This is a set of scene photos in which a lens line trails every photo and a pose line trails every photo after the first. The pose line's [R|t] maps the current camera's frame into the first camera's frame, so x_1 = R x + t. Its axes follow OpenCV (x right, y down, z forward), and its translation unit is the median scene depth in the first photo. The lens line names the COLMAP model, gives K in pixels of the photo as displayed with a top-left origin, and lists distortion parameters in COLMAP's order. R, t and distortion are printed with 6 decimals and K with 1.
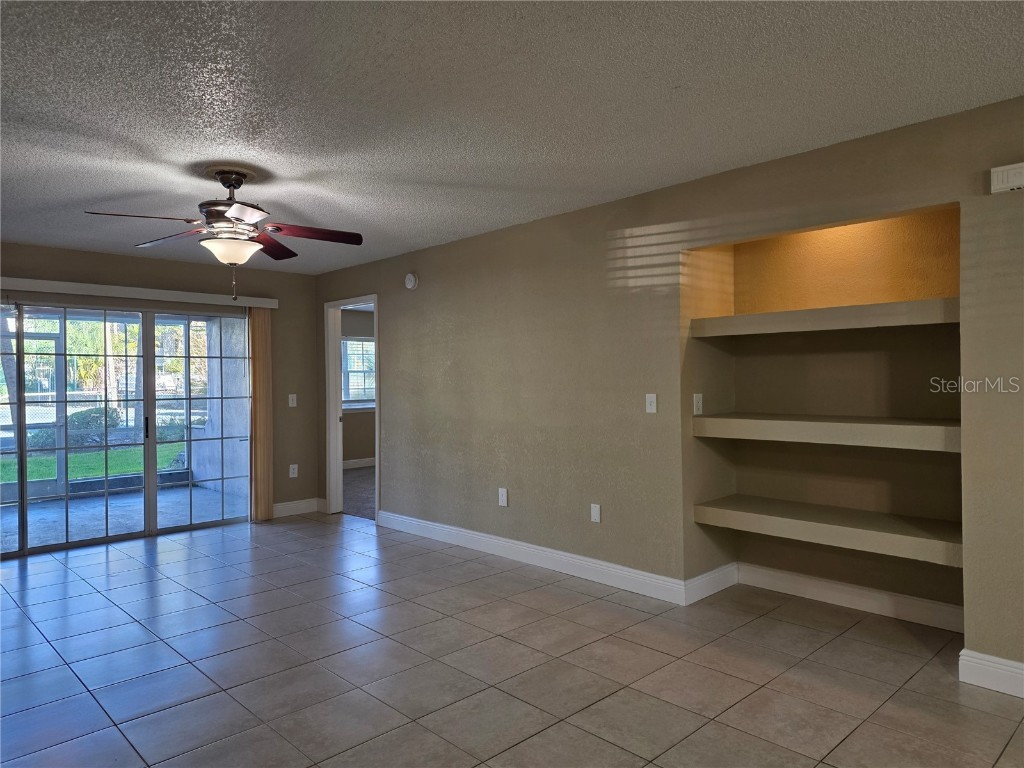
lens RADIAL K [[680.2, 0, 514.7], [0, 680.2, 387.4], [0, 0, 1]] dist [0.050457, -0.002561]
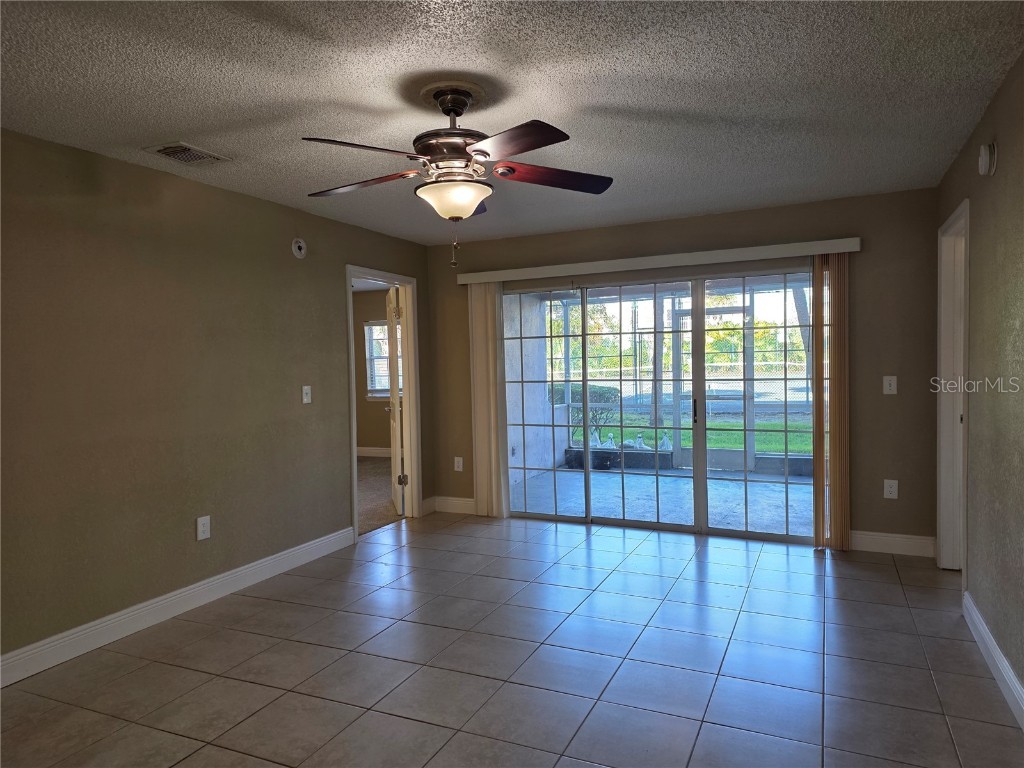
lens RADIAL K [[680.2, 0, 515.9], [0, 680.2, 386.1], [0, 0, 1]] dist [0.050457, -0.002561]
pose [[0.378054, 0.038872, -0.924967, 0.183633], [0.009556, 0.998901, 0.045885, -0.015969], [0.925734, -0.026186, 0.377267, 0.450188]]
